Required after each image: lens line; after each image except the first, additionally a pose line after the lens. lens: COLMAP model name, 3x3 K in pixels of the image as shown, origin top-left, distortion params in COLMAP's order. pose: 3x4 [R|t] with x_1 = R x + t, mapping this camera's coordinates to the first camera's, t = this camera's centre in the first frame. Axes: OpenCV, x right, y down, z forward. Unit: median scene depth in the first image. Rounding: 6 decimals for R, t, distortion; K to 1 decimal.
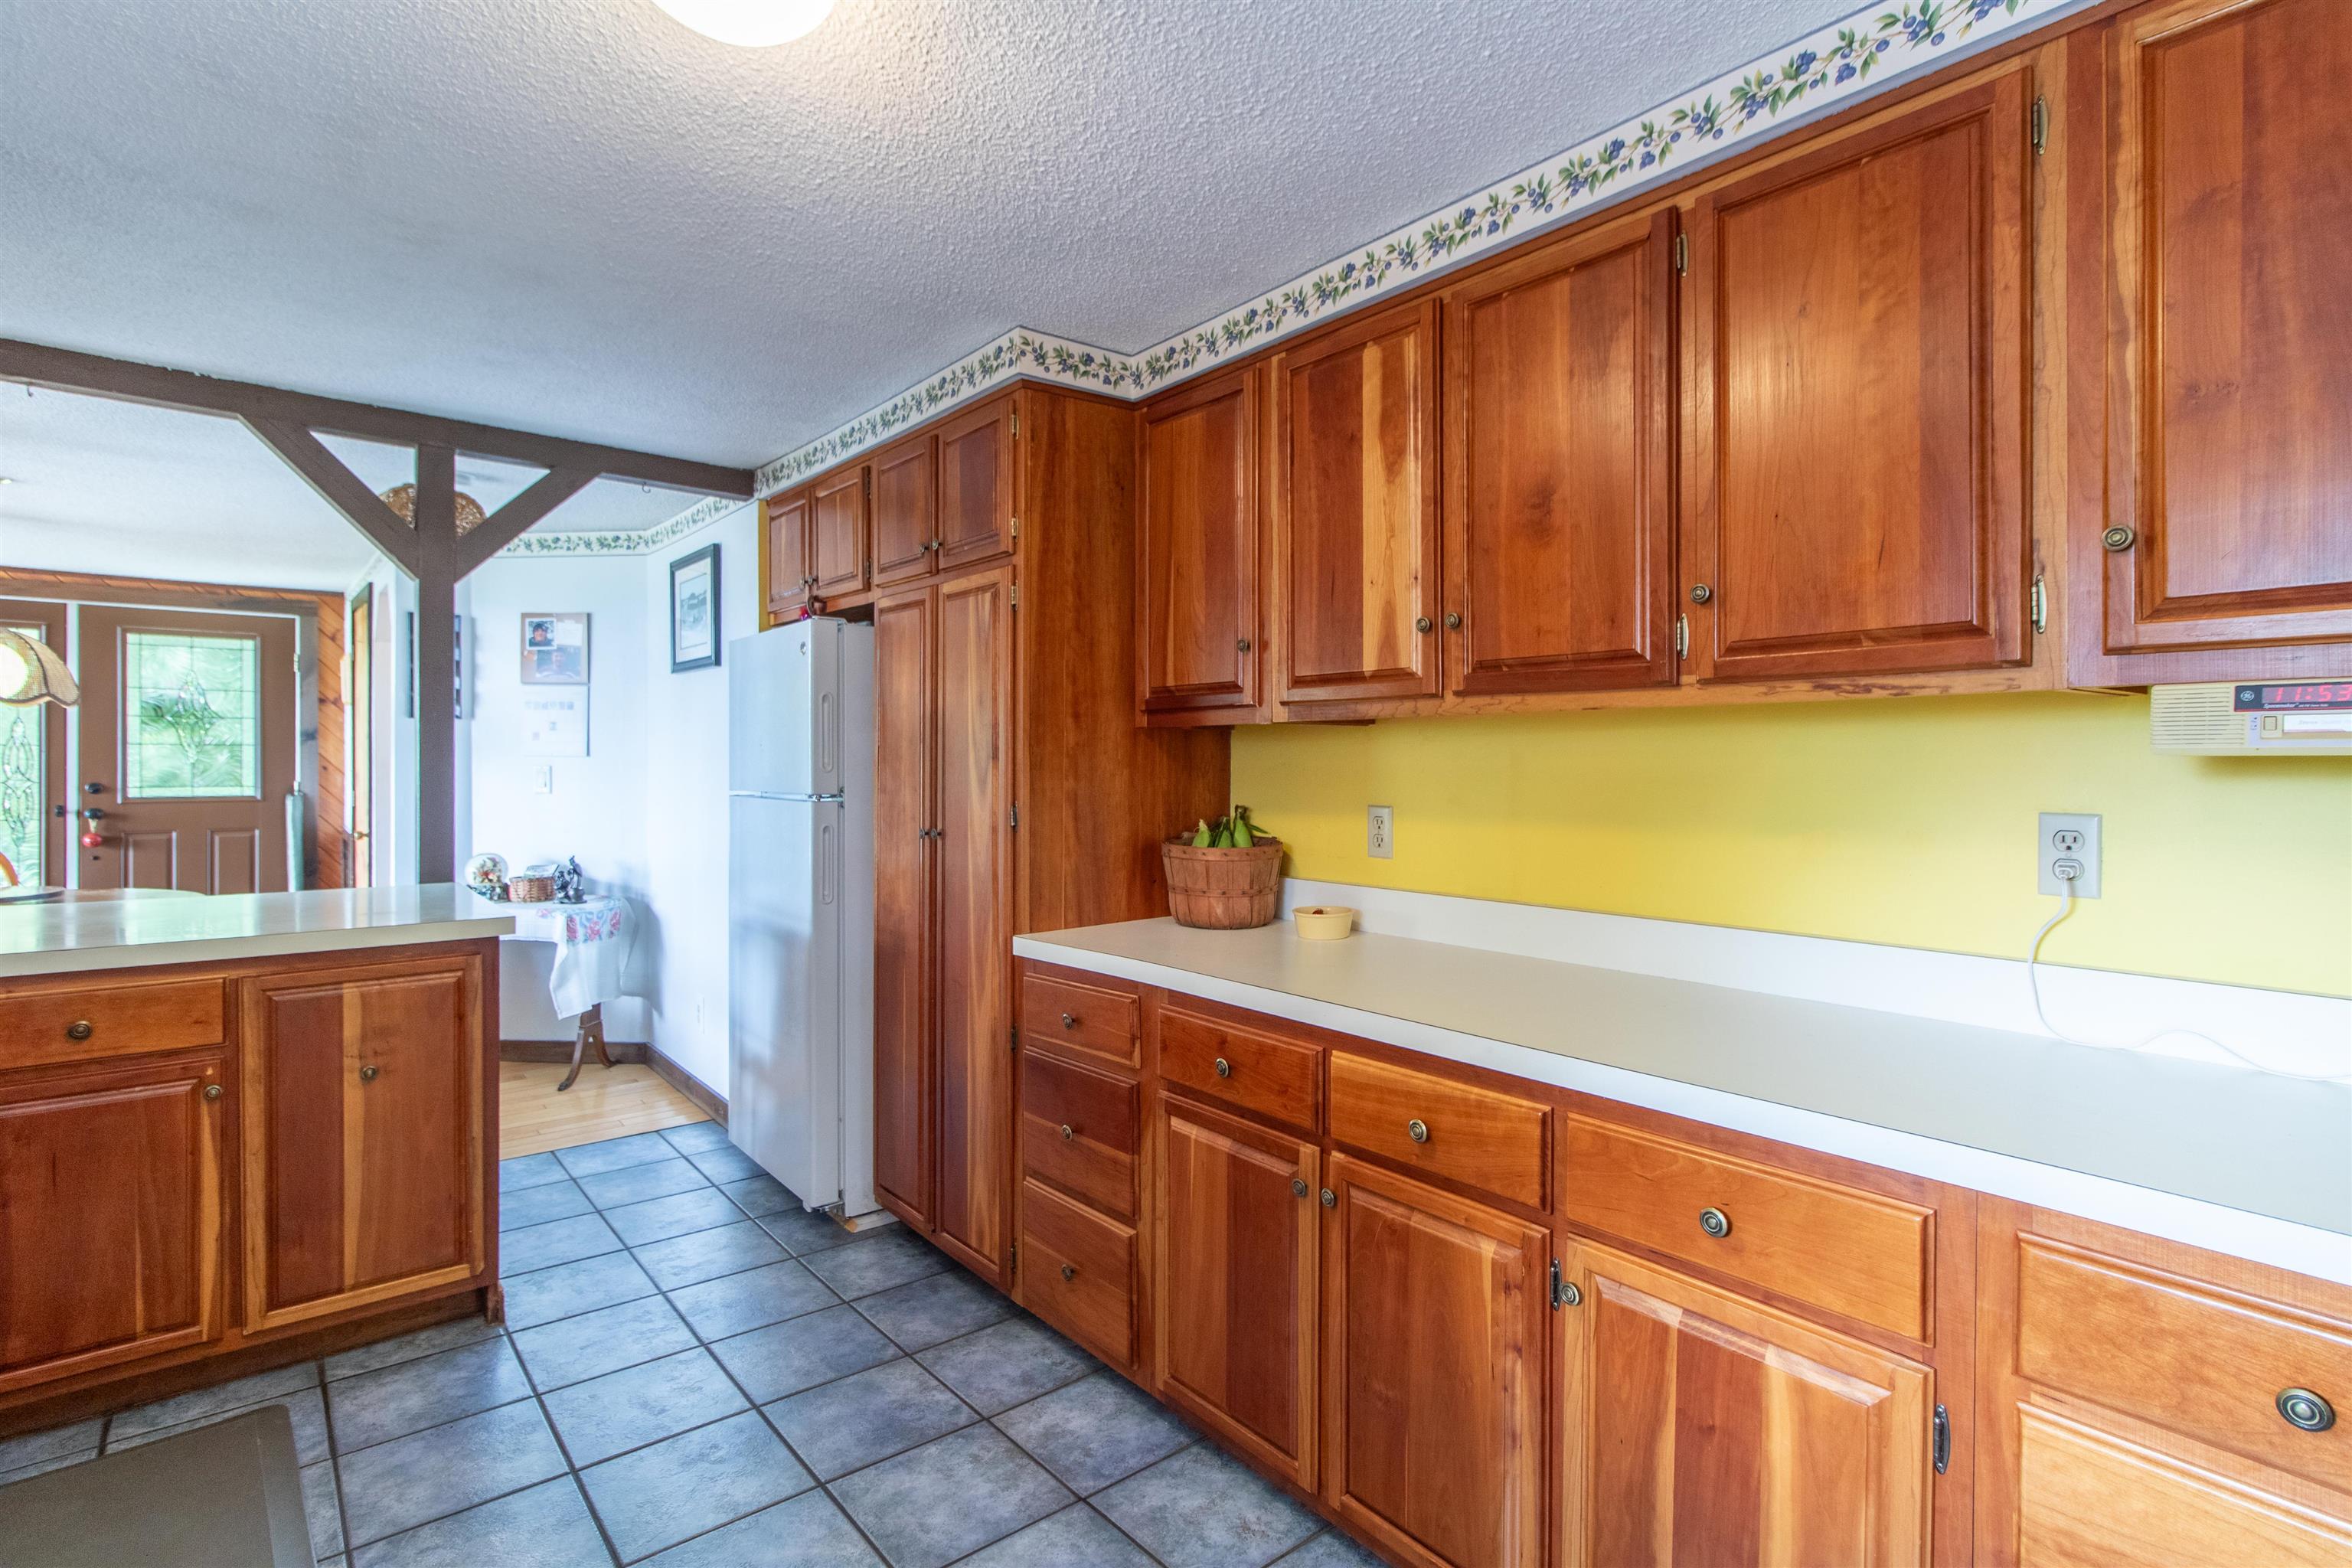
lens RADIAL K [[1132.3, 0, 1185.8], [0, 1132.3, 784.3], [0, 0, 1]] dist [-0.002281, 0.000233]
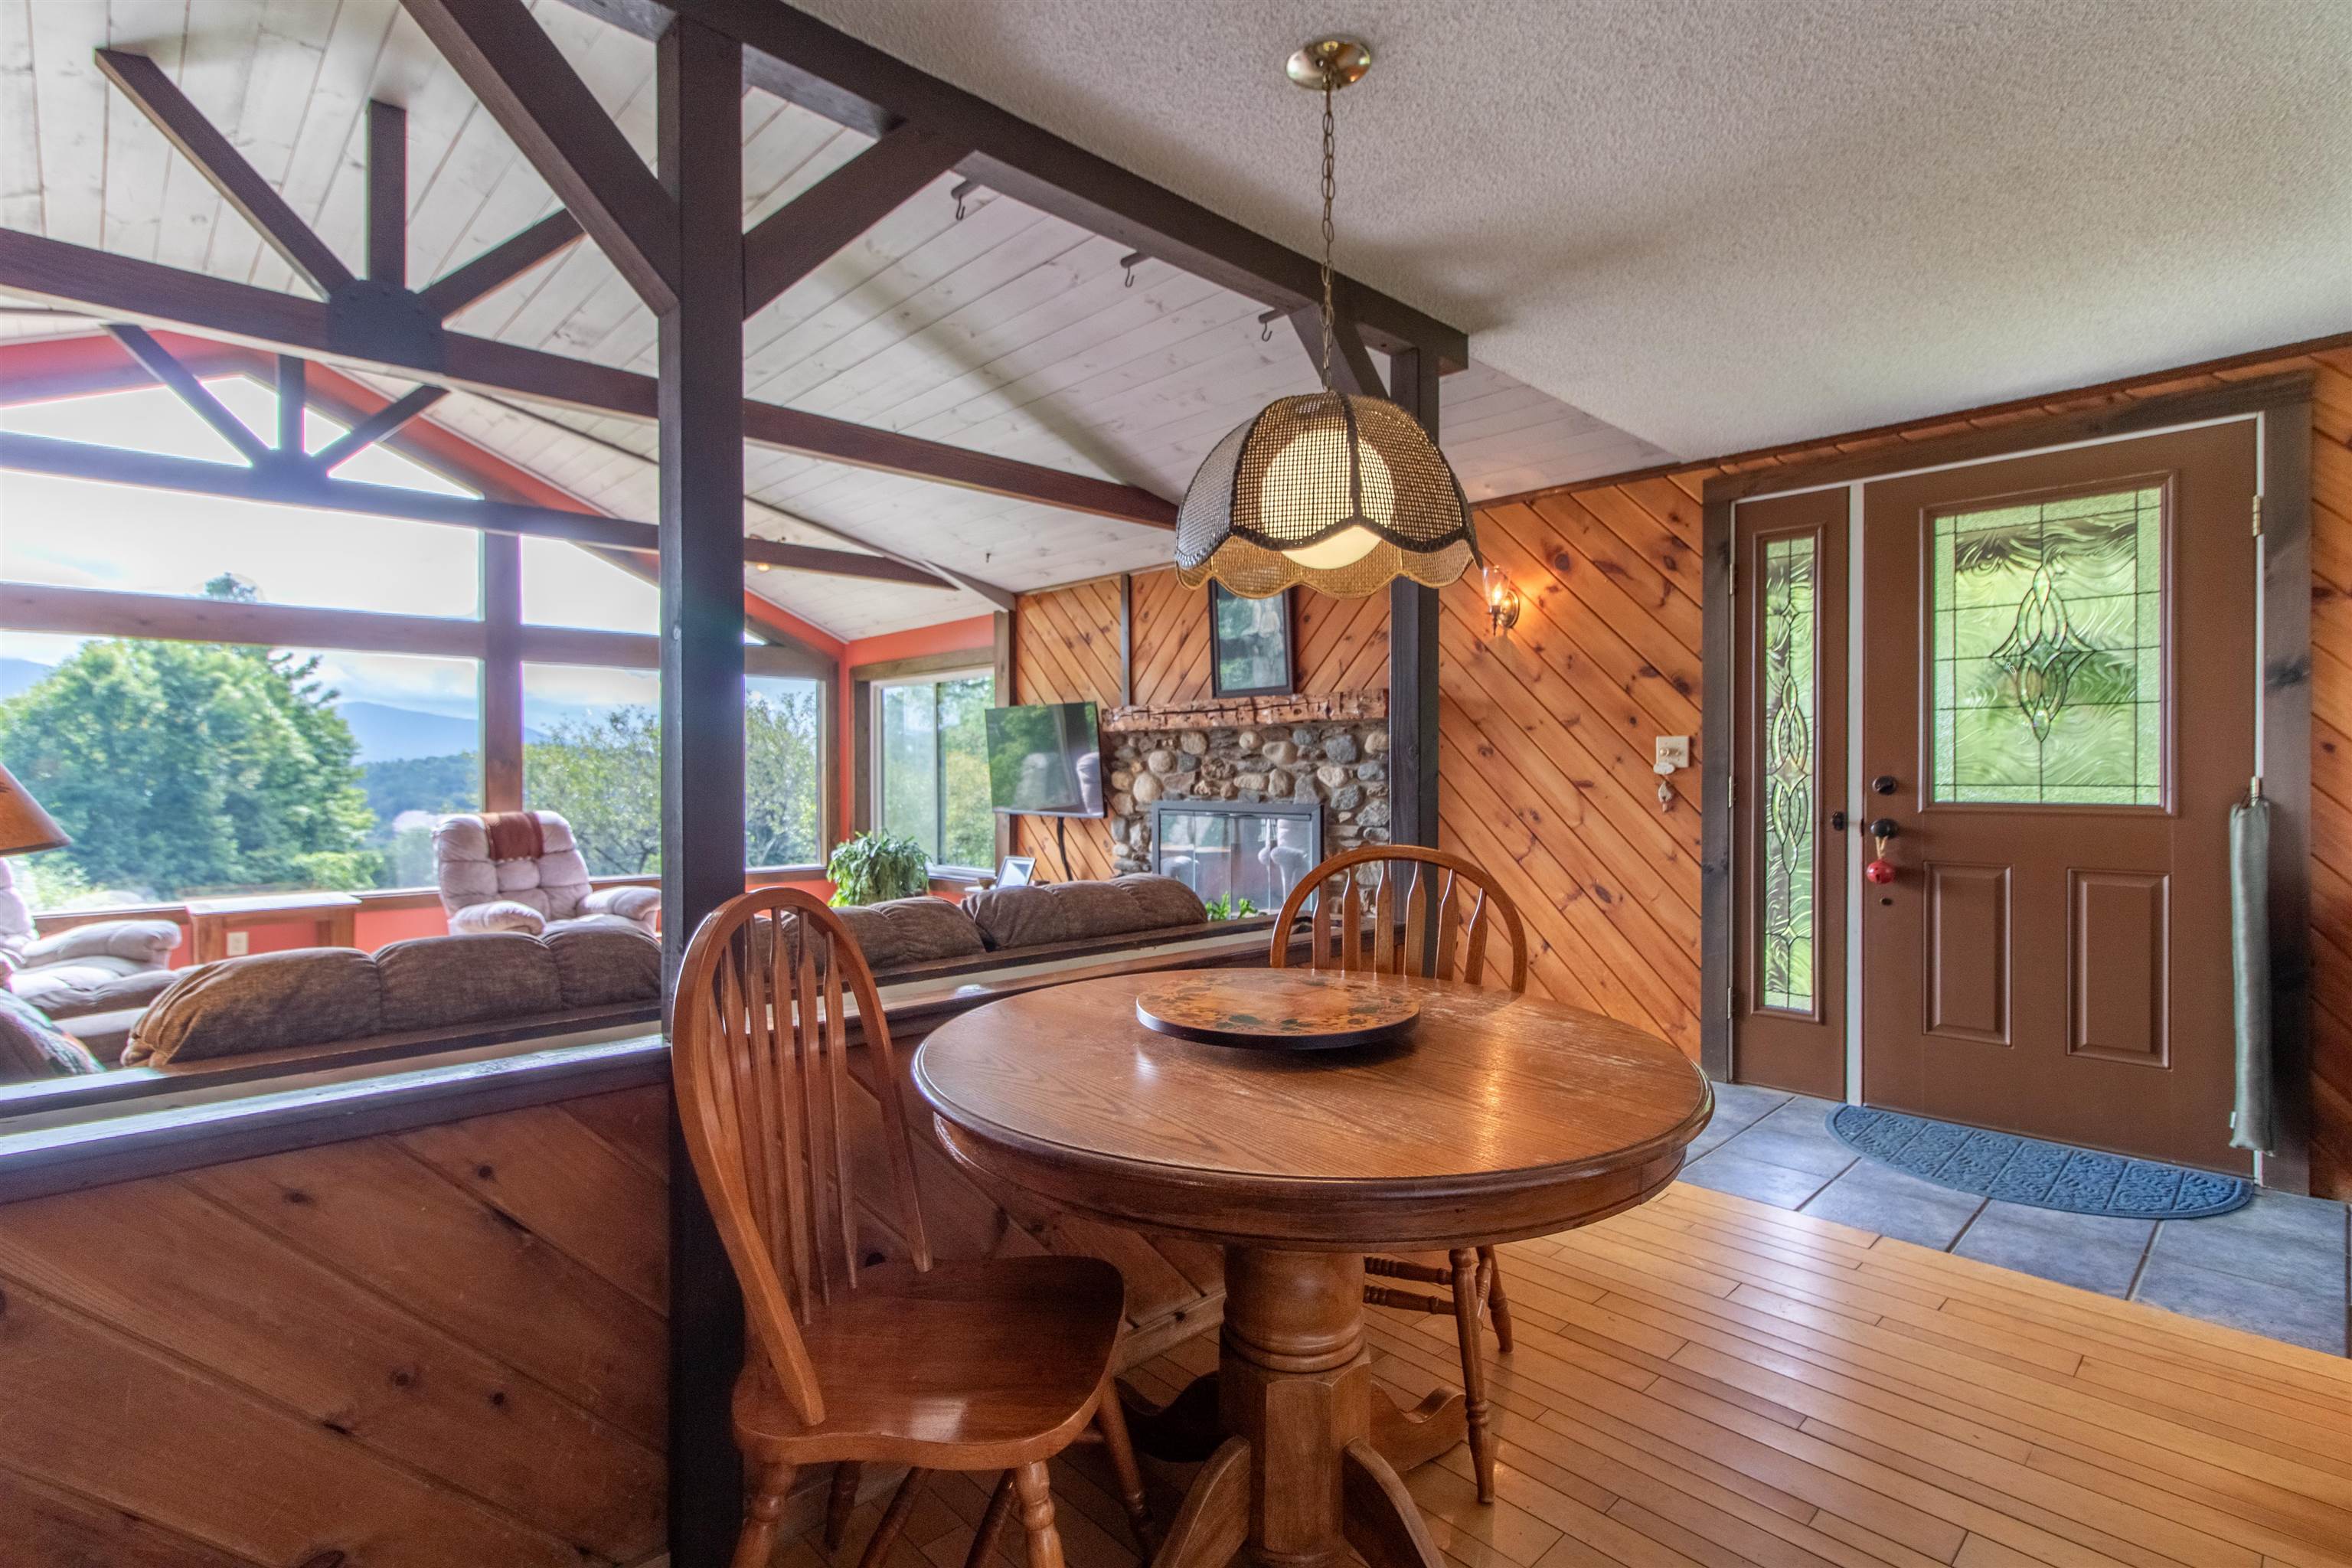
lens RADIAL K [[1120.9, 0, 1153.7], [0, 1120.9, 775.7], [0, 0, 1]] dist [-0.000621, -0.000410]
pose [[0.062025, -0.000087, -0.998075, -0.393686], [-0.016463, 0.999864, -0.001110, 0.005315], [0.997939, 0.016500, 0.062015, 0.573434]]
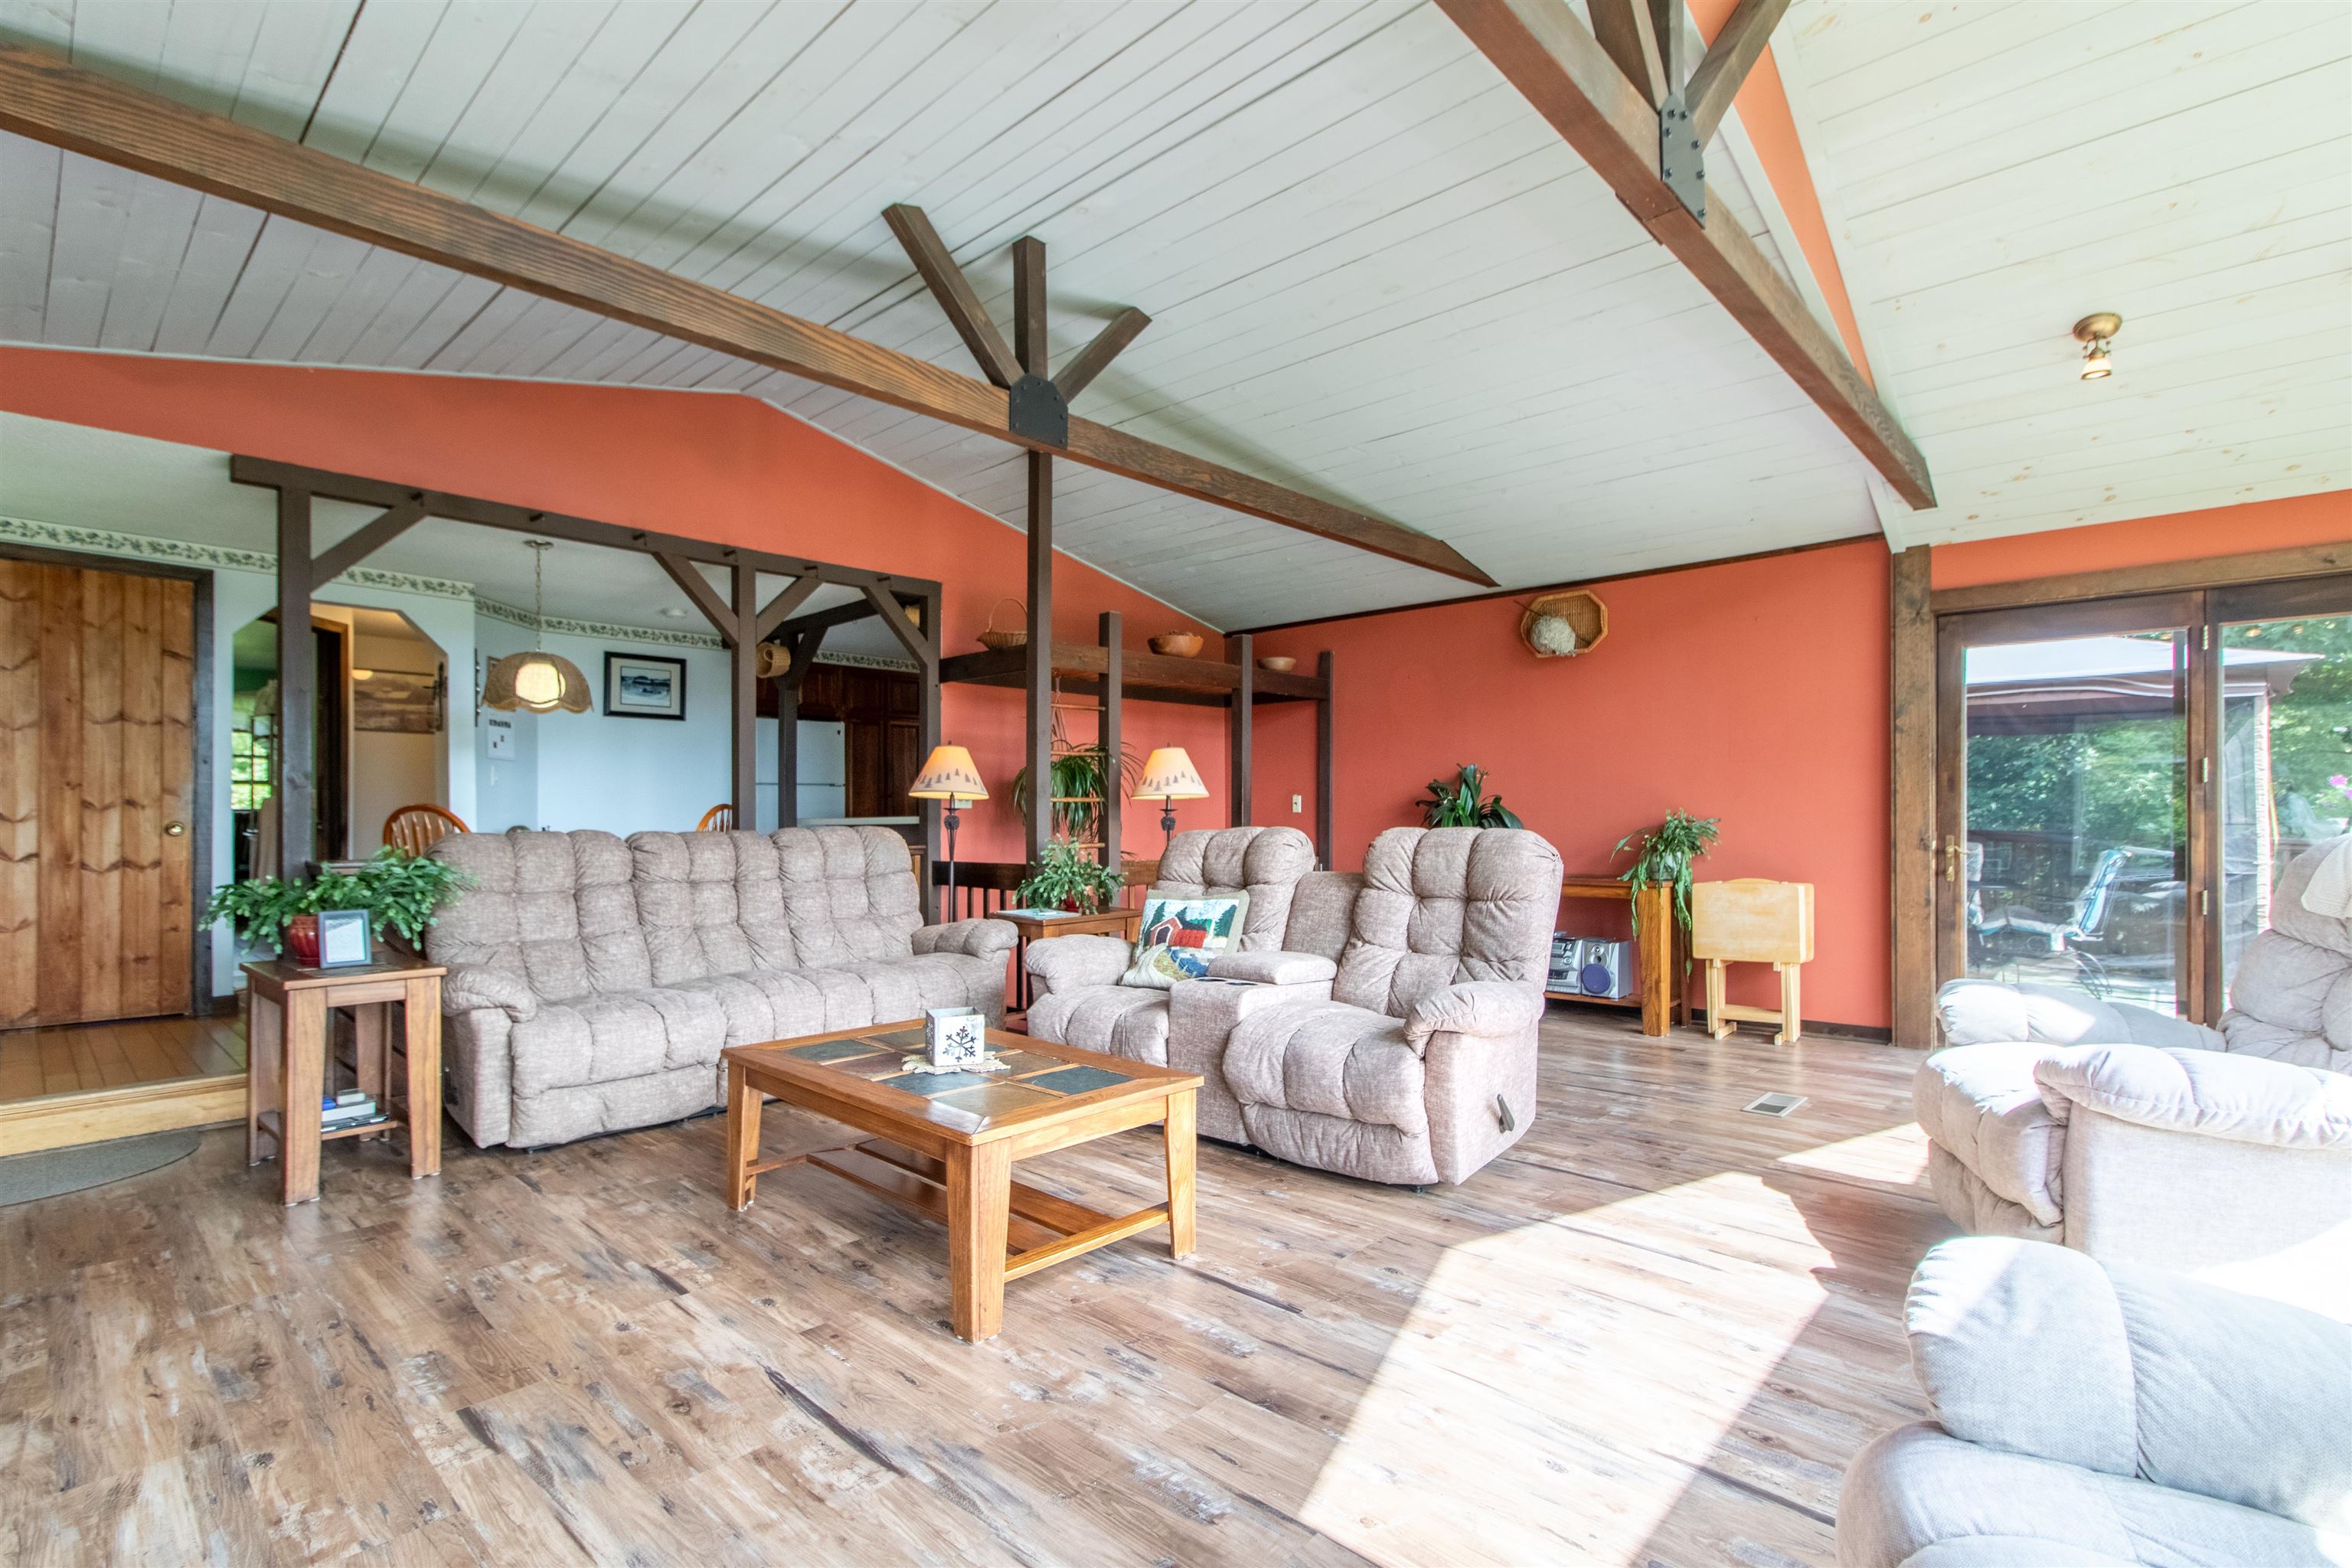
lens RADIAL K [[1118.8, 0, 1258.0], [0, 1118.8, 806.8], [0, 0, 1]] dist [0.001784, 0.000173]
pose [[-0.155677, 0.002527, 0.987805, -1.627260], [0.021651, 0.999765, 0.000854, 0.040991], [-0.987571, 0.021520, -0.155695, 0.234043]]
